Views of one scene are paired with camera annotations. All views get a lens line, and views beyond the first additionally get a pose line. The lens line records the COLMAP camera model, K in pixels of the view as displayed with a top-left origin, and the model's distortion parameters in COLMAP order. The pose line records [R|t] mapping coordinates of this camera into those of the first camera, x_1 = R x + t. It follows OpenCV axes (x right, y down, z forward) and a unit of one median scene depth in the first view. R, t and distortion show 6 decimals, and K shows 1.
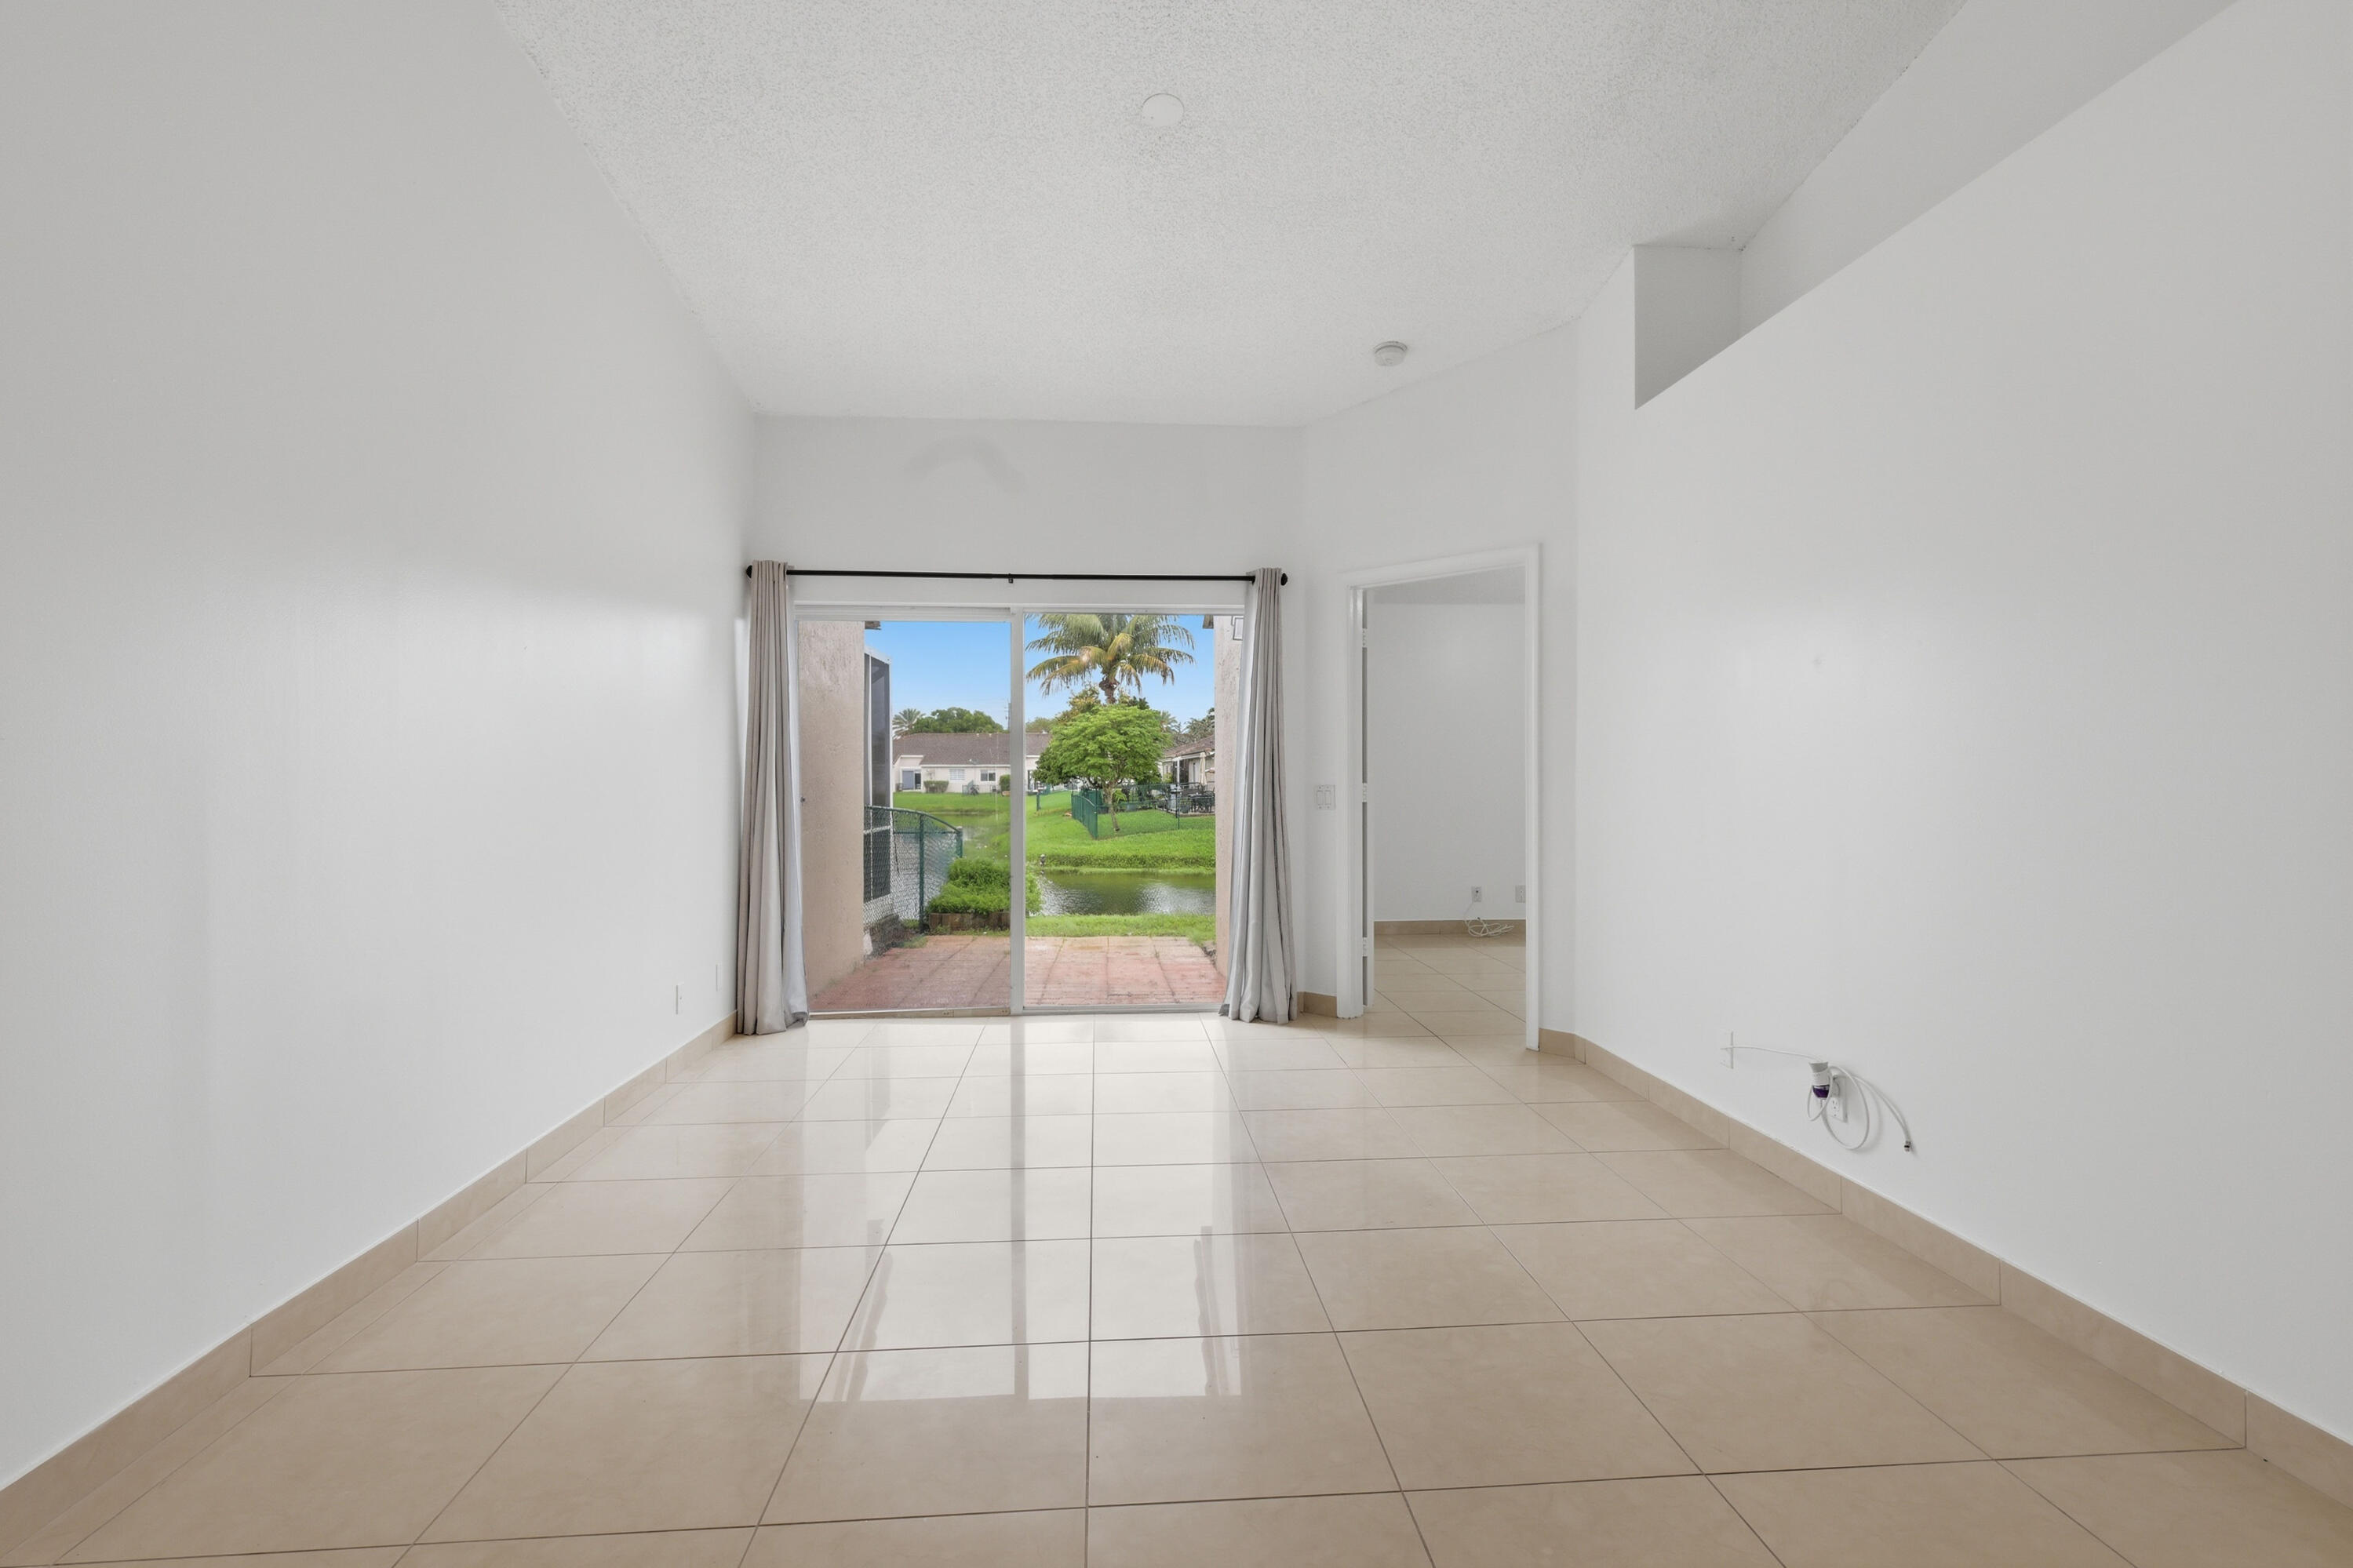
lens RADIAL K [[1091.2, 0, 1176.5], [0, 1091.2, 778.8], [0, 0, 1]] dist [0.000575, -0.000552]
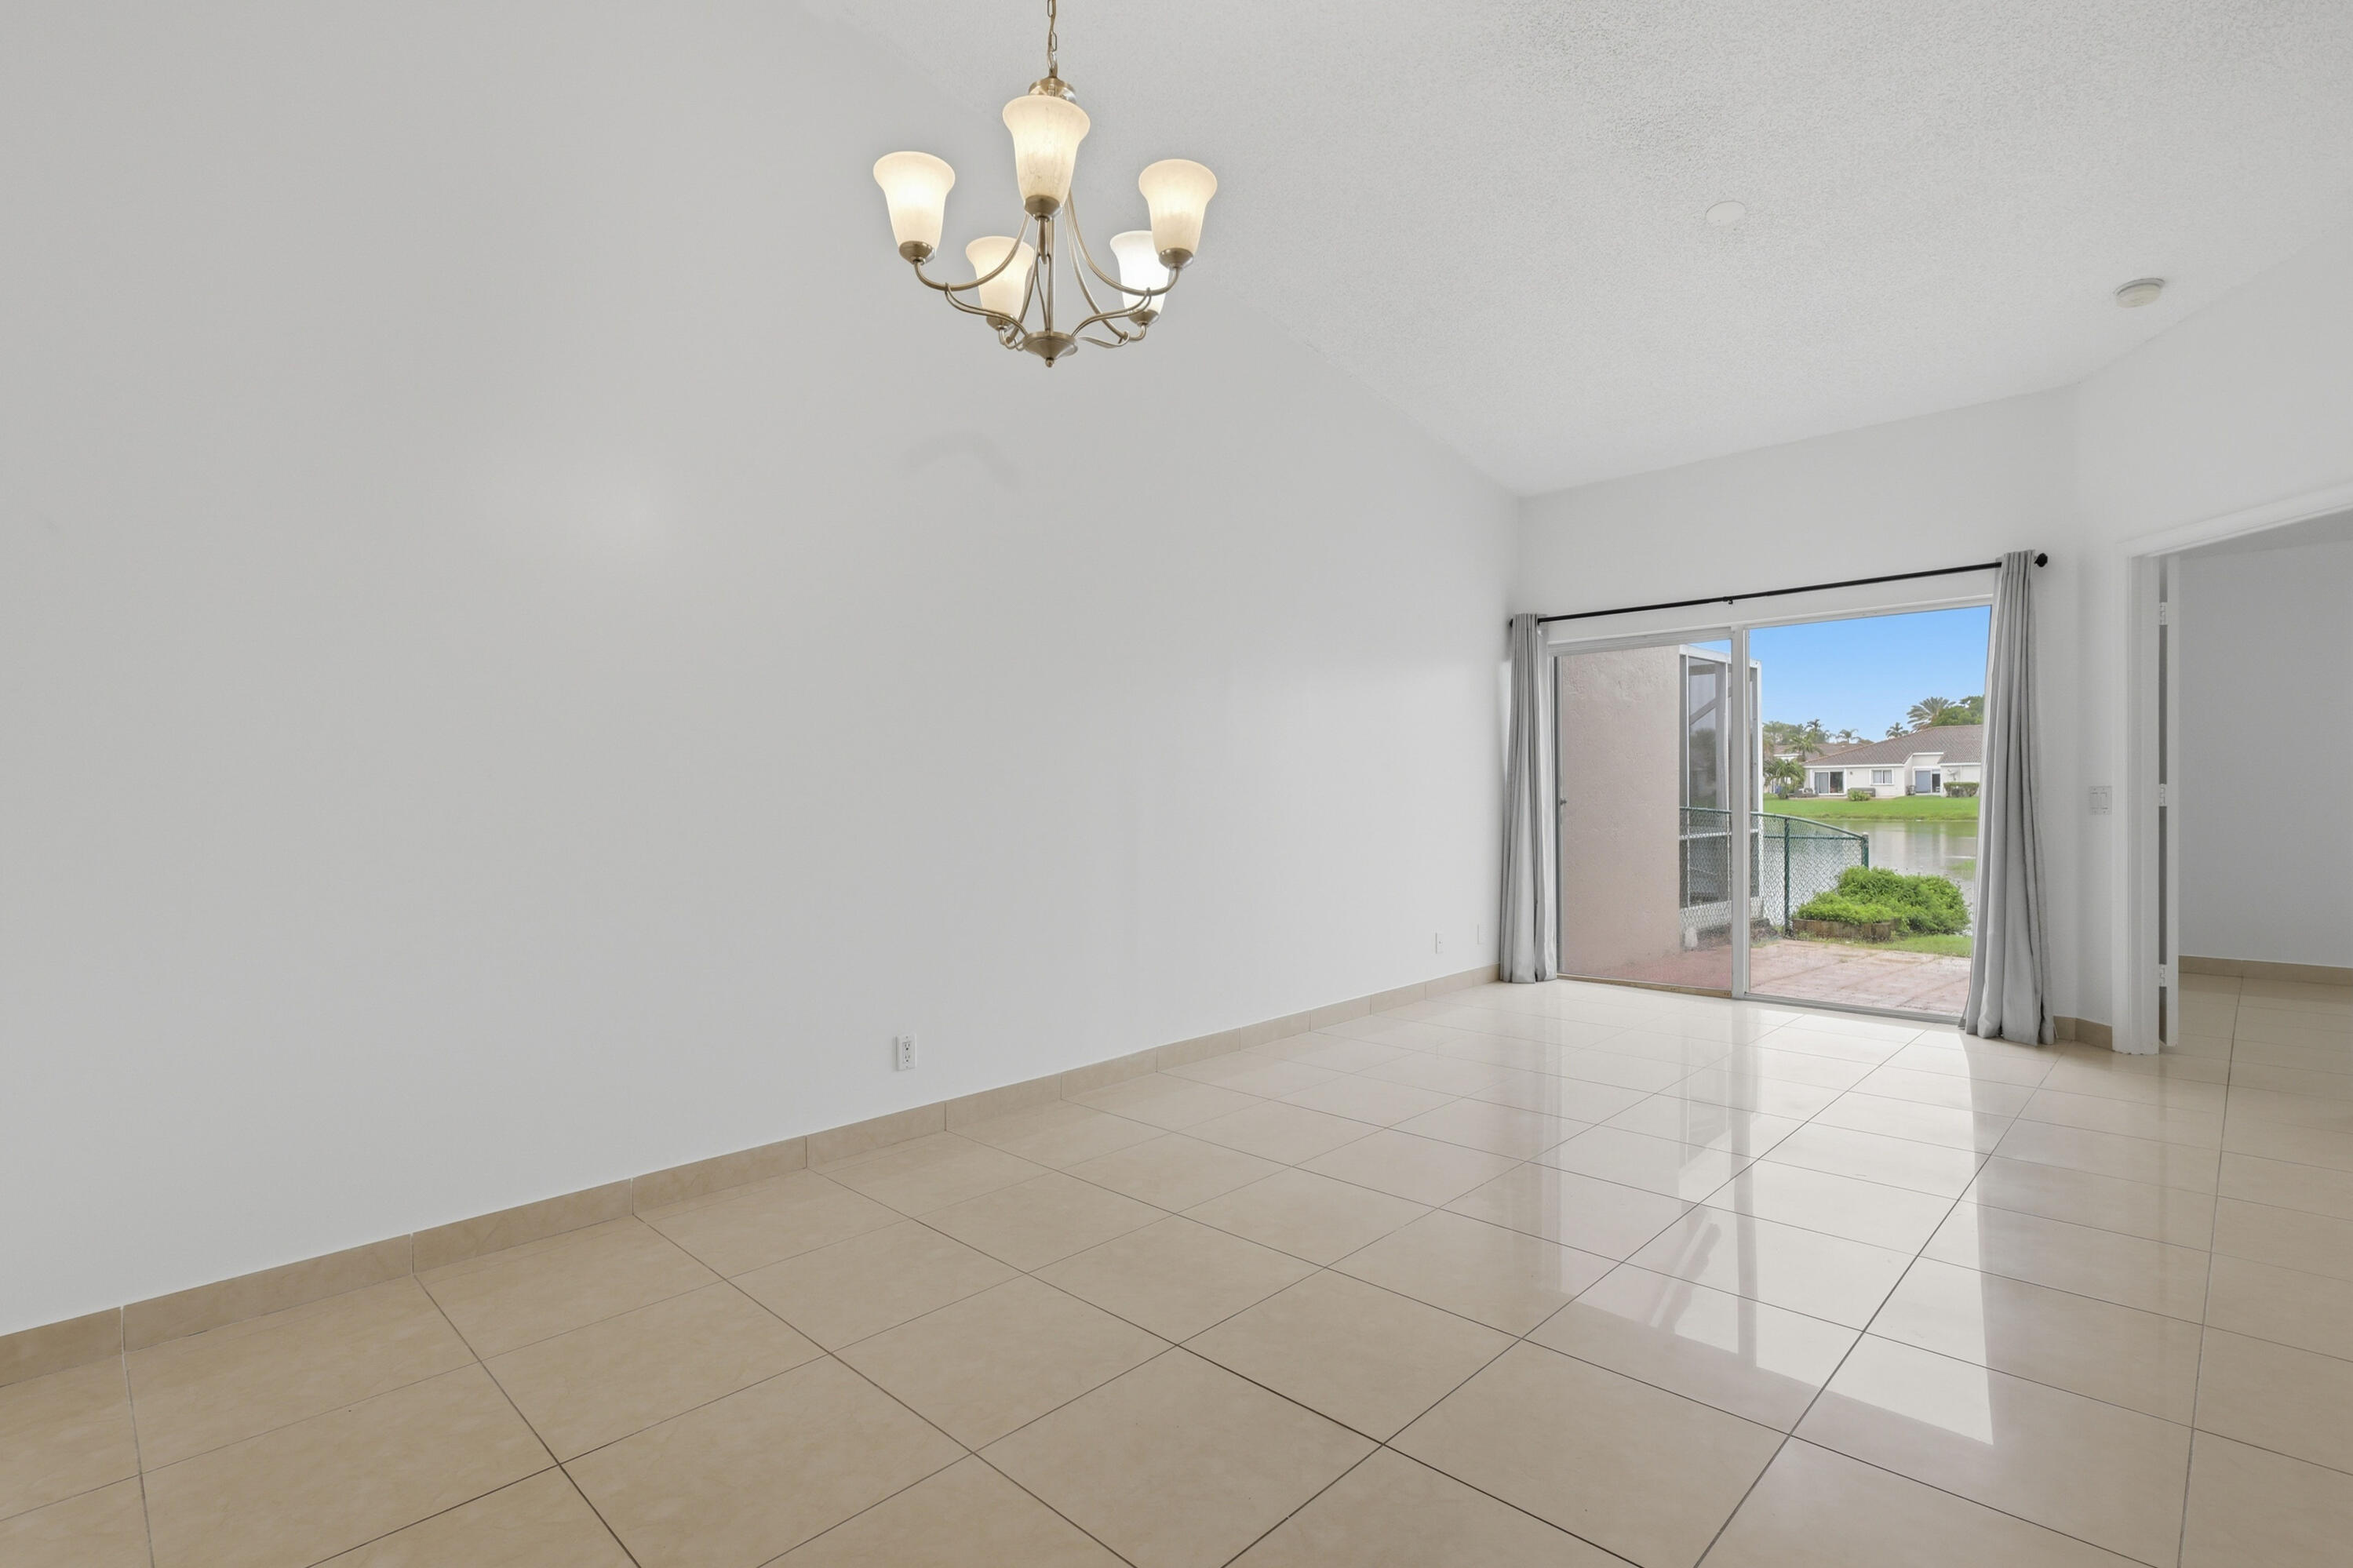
lens RADIAL K [[1096.9, 0, 1177.7], [0, 1096.9, 789.7], [0, 0, 1]] dist [0.000764, 0.000132]
pose [[0.659695, -0.005303, -0.751515, 0.307185], [0.010046, 0.999948, 0.001762, -0.000564], [0.751467, -0.008712, 0.659714, -0.143861]]
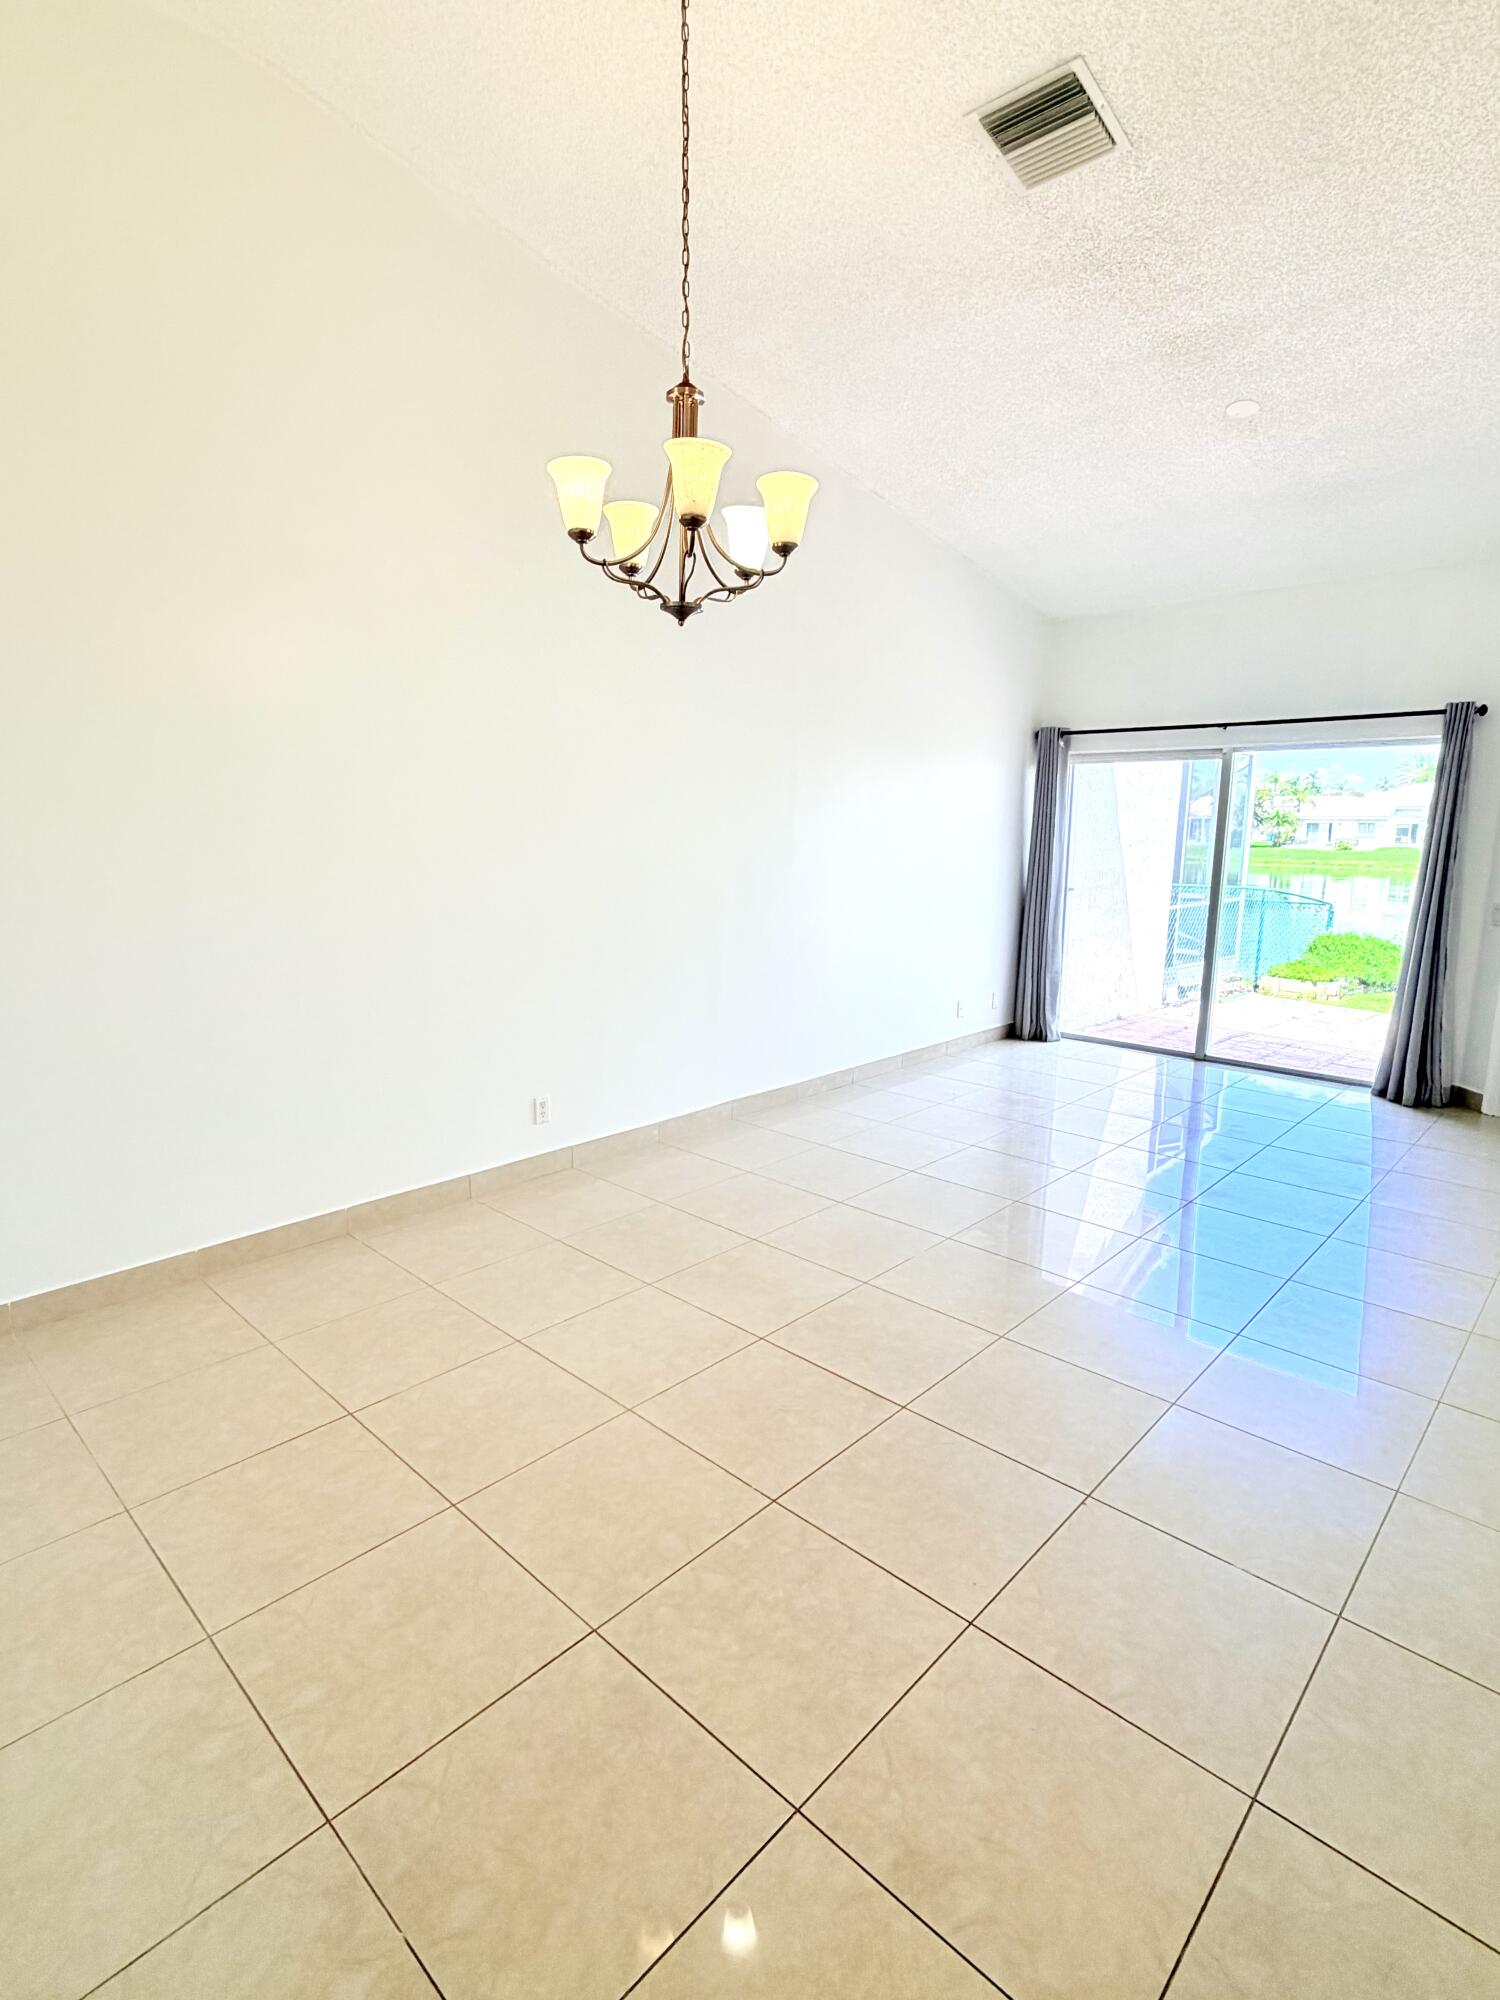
lens RADIAL K [[987.3, 0, 746.6], [0, 987.3, 982.2], [0, 0, 1]] dist [-0.001269, -0.000649]
pose [[0.670883, 0.124208, -0.731087, 0.353627], [-0.010772, 0.987401, 0.157870, -0.062741], [0.741485, -0.098036, 0.663769, -0.212189]]
